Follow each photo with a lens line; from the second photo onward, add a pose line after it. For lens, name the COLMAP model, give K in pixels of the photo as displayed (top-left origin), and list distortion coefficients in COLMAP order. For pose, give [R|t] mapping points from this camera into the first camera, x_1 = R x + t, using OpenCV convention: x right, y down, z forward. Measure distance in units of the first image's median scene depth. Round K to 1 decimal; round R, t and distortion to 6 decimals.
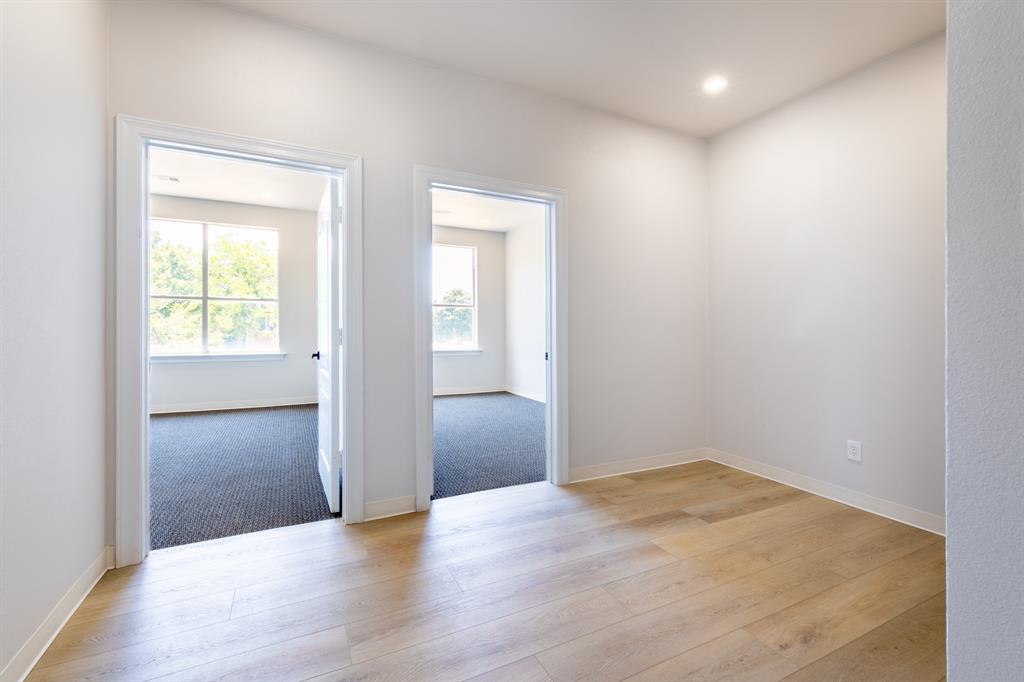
lens RADIAL K [[450.6, 0, 514.8], [0, 450.6, 332.3], [0, 0, 1]] dist [-0.001942, -0.000221]
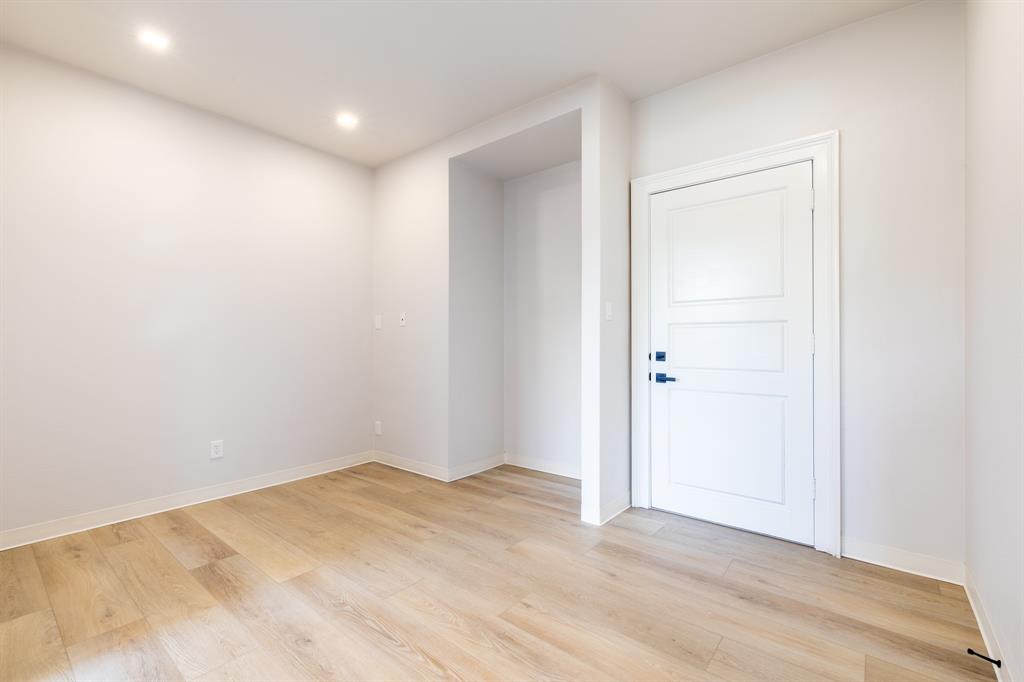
lens RADIAL K [[450.6, 0, 510.9], [0, 450.6, 338.3], [0, 0, 1]] dist [-0.001942, -0.000221]
pose [[-0.408797, -0.004222, 0.912615, -0.578770], [0.010779, 0.999897, 0.009454, -0.016774], [-0.912562, 0.013702, -0.408710, 0.790928]]
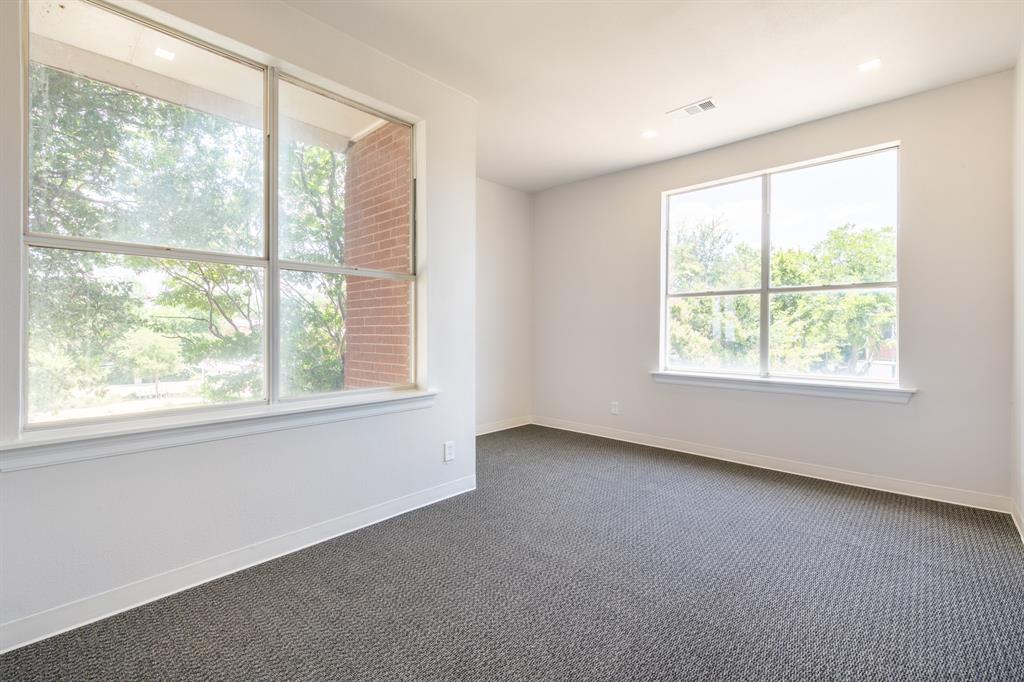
lens RADIAL K [[450.6, 0, 516.0], [0, 450.6, 333.6], [0, 0, 1]] dist [-0.001942, -0.000221]
pose [[0.357826, -0.002493, -0.933785, -0.126264], [-0.011342, 0.999911, -0.007016, -0.003914], [0.933719, 0.013102, 0.357766, 0.255700]]
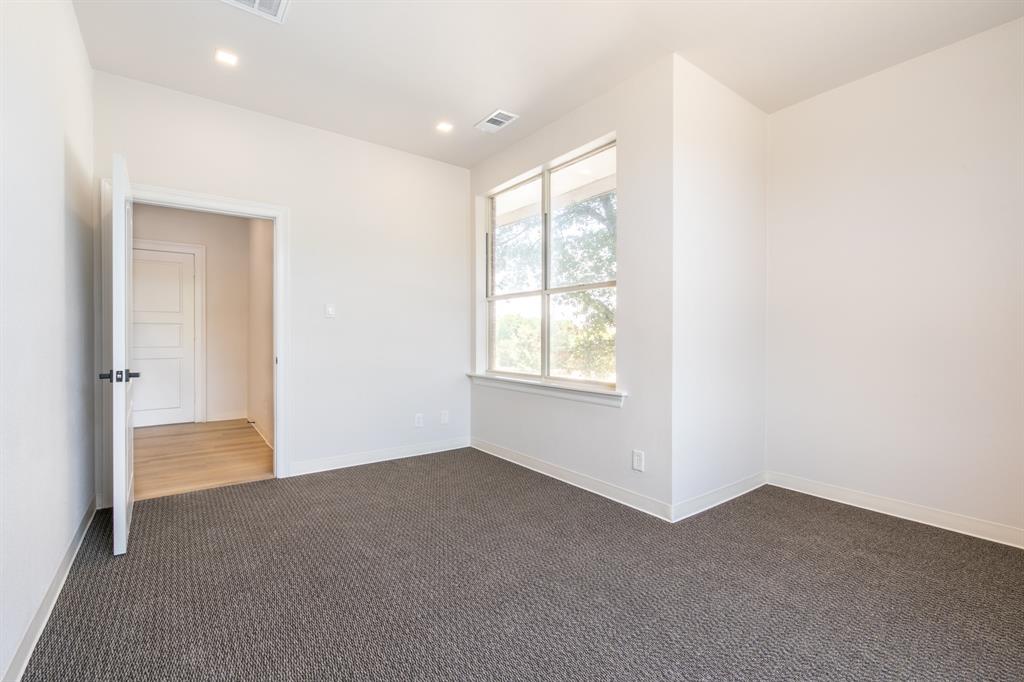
lens RADIAL K [[450.6, 0, 511.2], [0, 450.6, 340.0], [0, 0, 1]] dist [-0.001942, -0.000221]
pose [[-0.985949, -0.002737, -0.167023, -0.194721], [-0.006468, 0.999741, 0.021803, -0.005692], [0.166920, 0.022577, -0.985712, 0.388423]]
